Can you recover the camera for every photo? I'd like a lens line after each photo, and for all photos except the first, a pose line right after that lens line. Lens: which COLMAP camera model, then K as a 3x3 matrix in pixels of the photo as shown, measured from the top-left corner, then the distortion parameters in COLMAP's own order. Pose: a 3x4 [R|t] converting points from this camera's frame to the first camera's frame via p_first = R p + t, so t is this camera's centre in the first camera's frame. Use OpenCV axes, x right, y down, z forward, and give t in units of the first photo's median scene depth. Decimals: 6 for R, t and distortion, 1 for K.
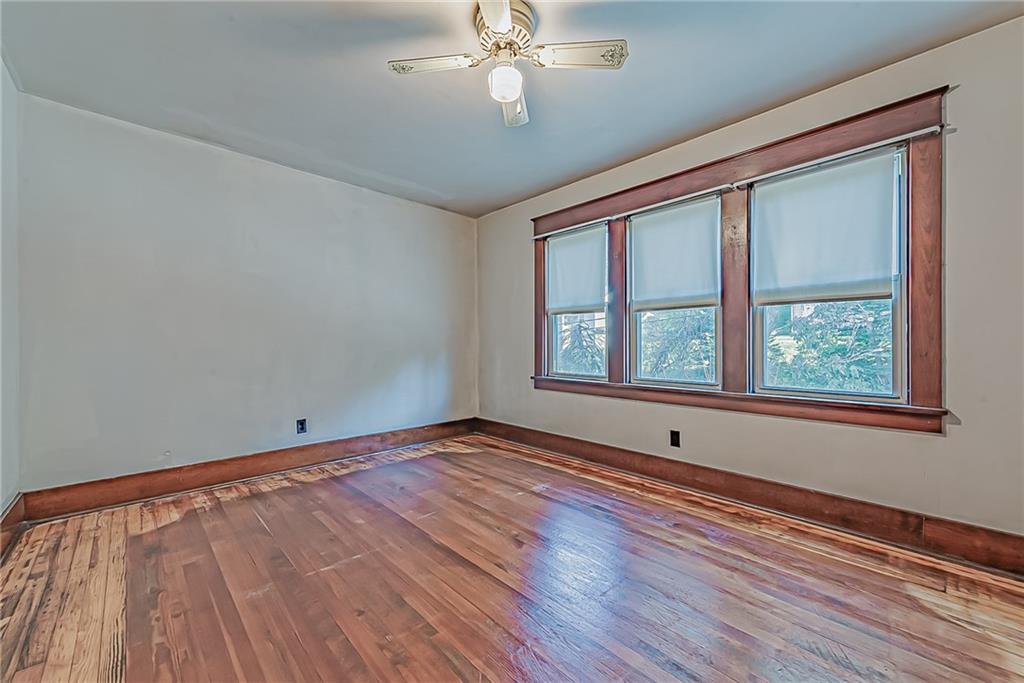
lens RADIAL K [[407.1, 0, 505.8], [0, 407.1, 336.8], [0, 0, 1]] dist [0.015998, -0.001887]
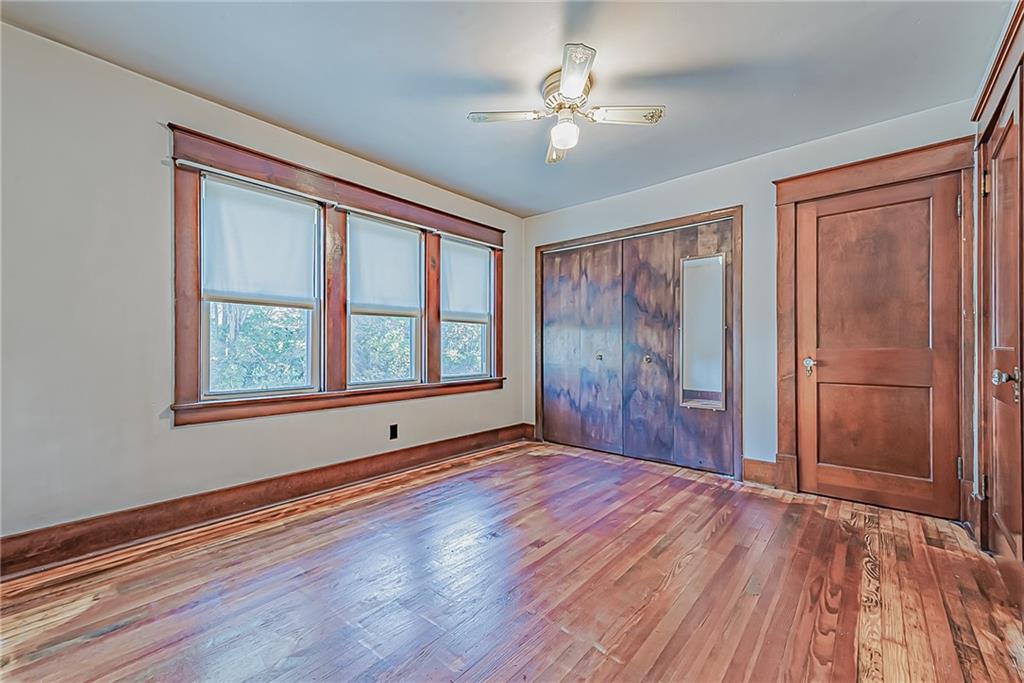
lens RADIAL K [[407.1, 0, 505.6], [0, 407.1, 347.4], [0, 0, 1]] dist [0.015998, -0.001887]
pose [[-0.102505, 0.001487, 0.994731, -0.725914], [-0.015691, 0.999872, -0.003111, 0.014894], [-0.994609, -0.015927, -0.102469, 0.802285]]
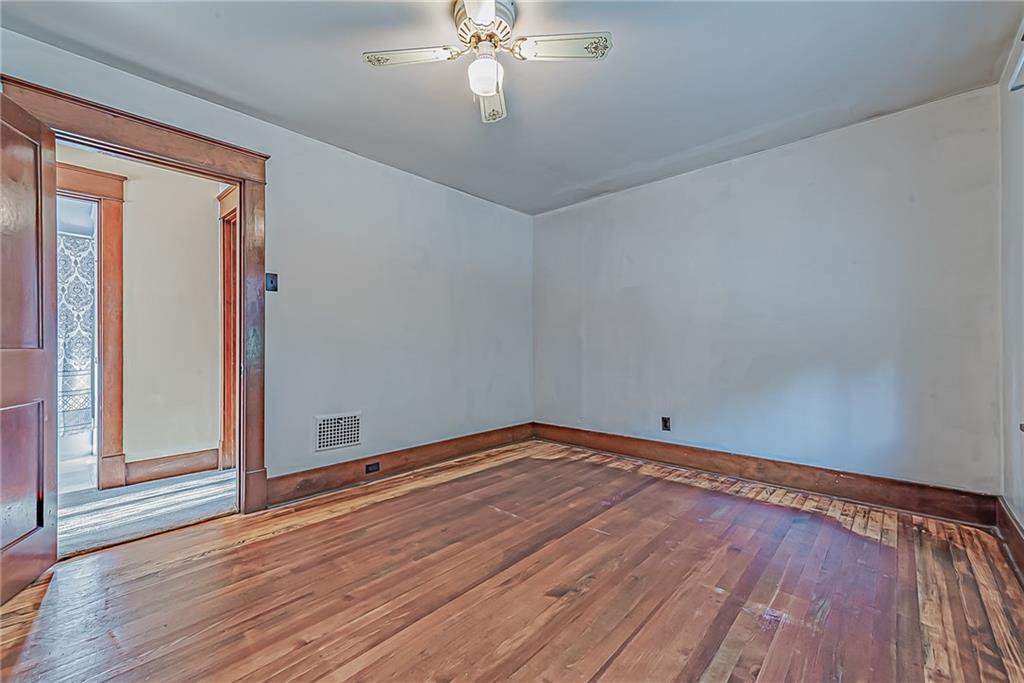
lens RADIAL K [[407.1, 0, 506.6], [0, 407.1, 344.1], [0, 0, 1]] dist [0.015998, -0.001887]
pose [[0.065531, -0.000187, -0.997851, 0.589858], [0.020099, 0.999797, 0.001133, 0.005659], [0.997648, -0.020130, 0.065521, 0.604504]]
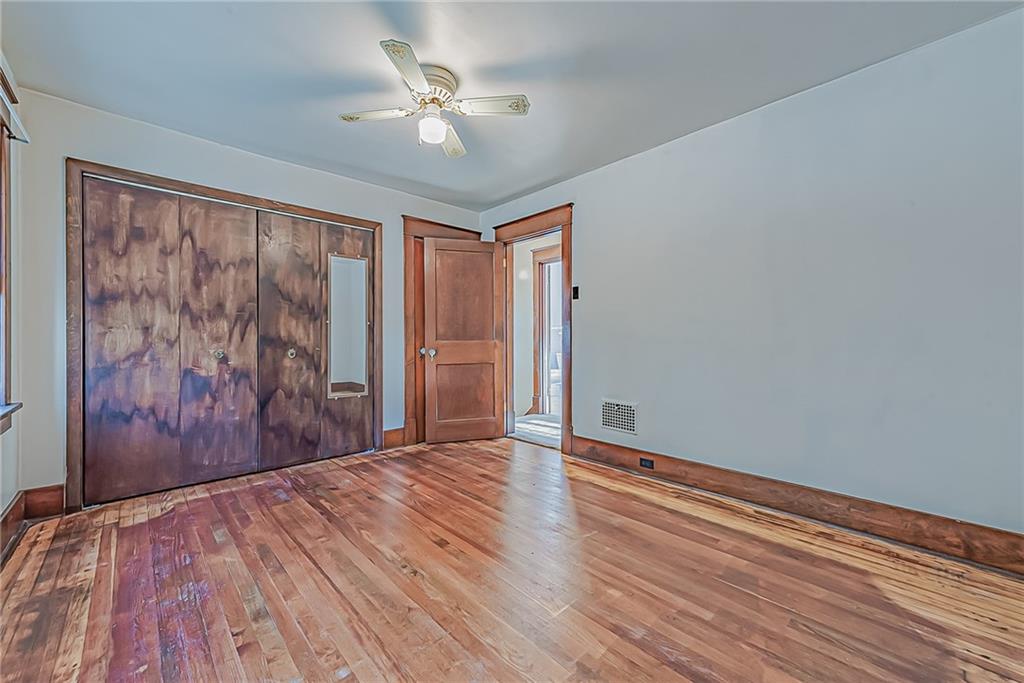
lens RADIAL K [[407.1, 0, 510.1], [0, 407.1, 339.5], [0, 0, 1]] dist [0.015998, -0.001887]
pose [[-0.999993, 0.003104, -0.001940, -0.140192], [0.003135, 0.999863, -0.016244, 0.020898], [0.001889, -0.016250, -0.999866, 1.364842]]
